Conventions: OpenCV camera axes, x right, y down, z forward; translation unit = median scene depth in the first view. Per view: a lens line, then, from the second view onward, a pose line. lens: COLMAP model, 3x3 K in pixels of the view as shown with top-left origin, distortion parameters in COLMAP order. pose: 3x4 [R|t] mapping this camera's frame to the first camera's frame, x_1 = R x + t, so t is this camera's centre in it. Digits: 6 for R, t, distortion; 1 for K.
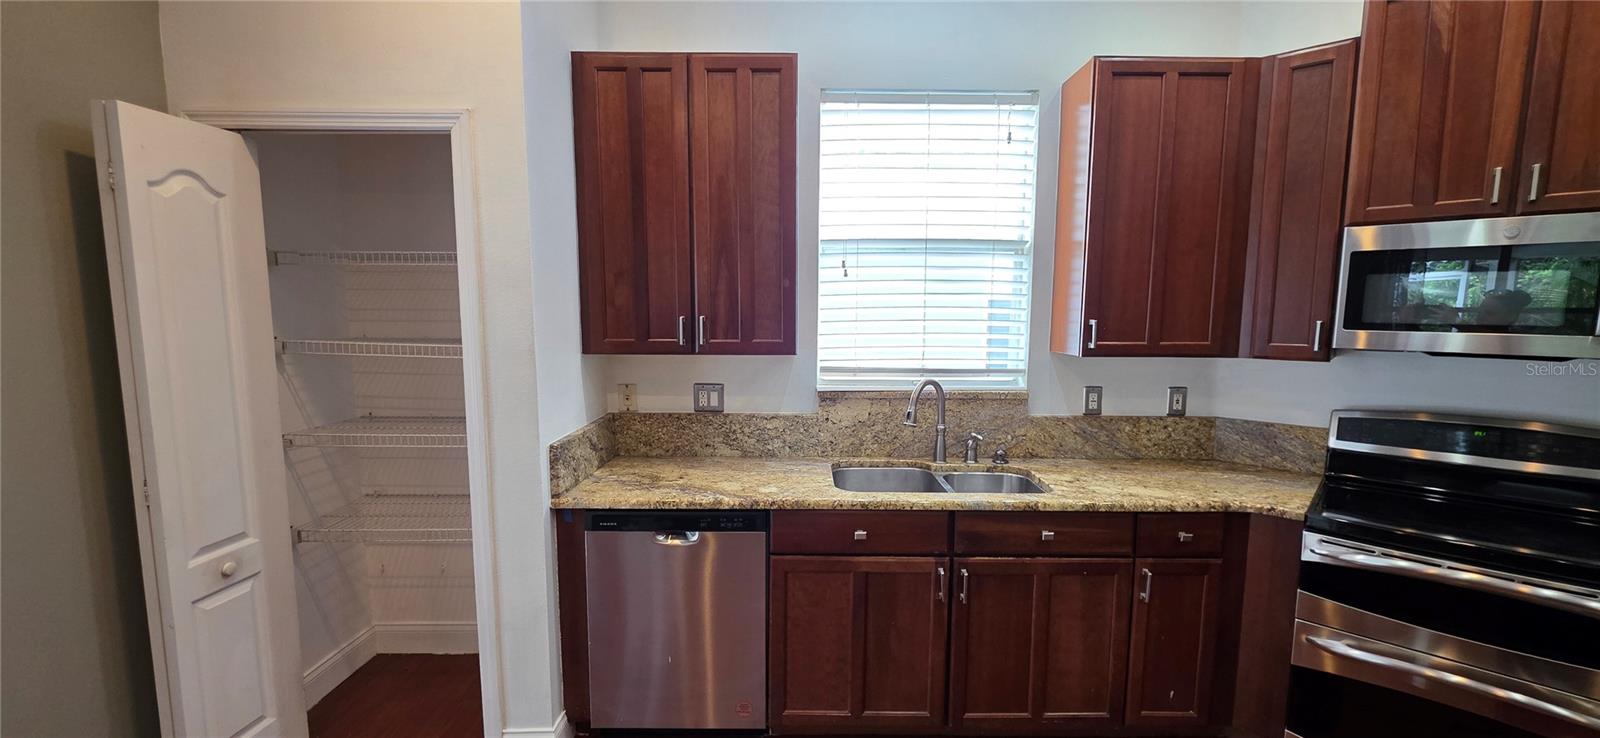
lens RADIAL K [[640.6, 0, 806.9], [0, 640.6, 375.9], [0, 0, 1]] dist [0.003090, -0.000748]
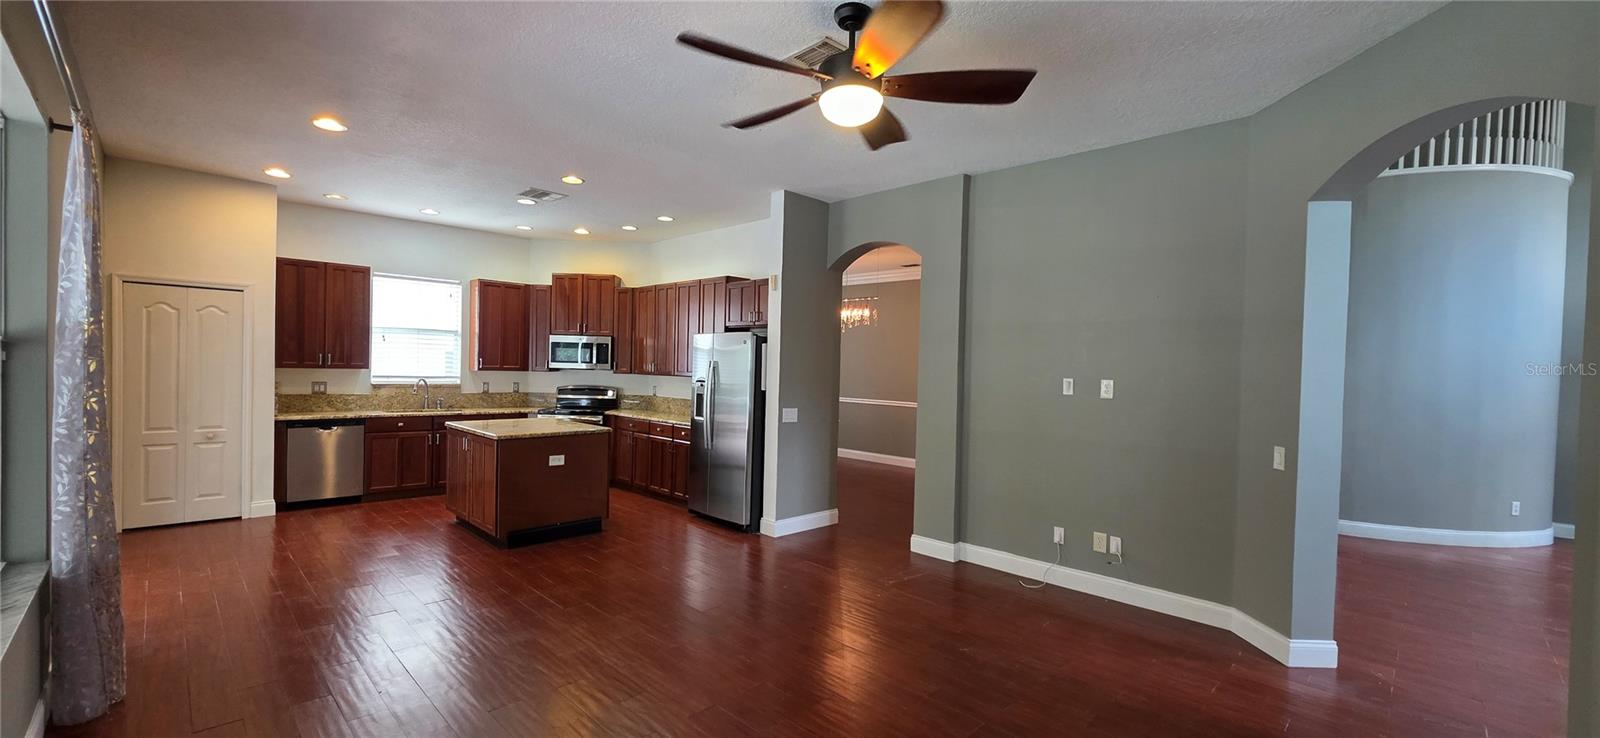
lens RADIAL K [[640.6, 0, 808.9], [0, 640.6, 376.3], [0, 0, 1]] dist [0.003090, -0.000748]
pose [[0.707141, 0.002022, 0.707069, -0.632584], [0.054828, 0.996828, -0.057684, 0.264018], [-0.704943, 0.079558, 0.704787, -2.311795]]
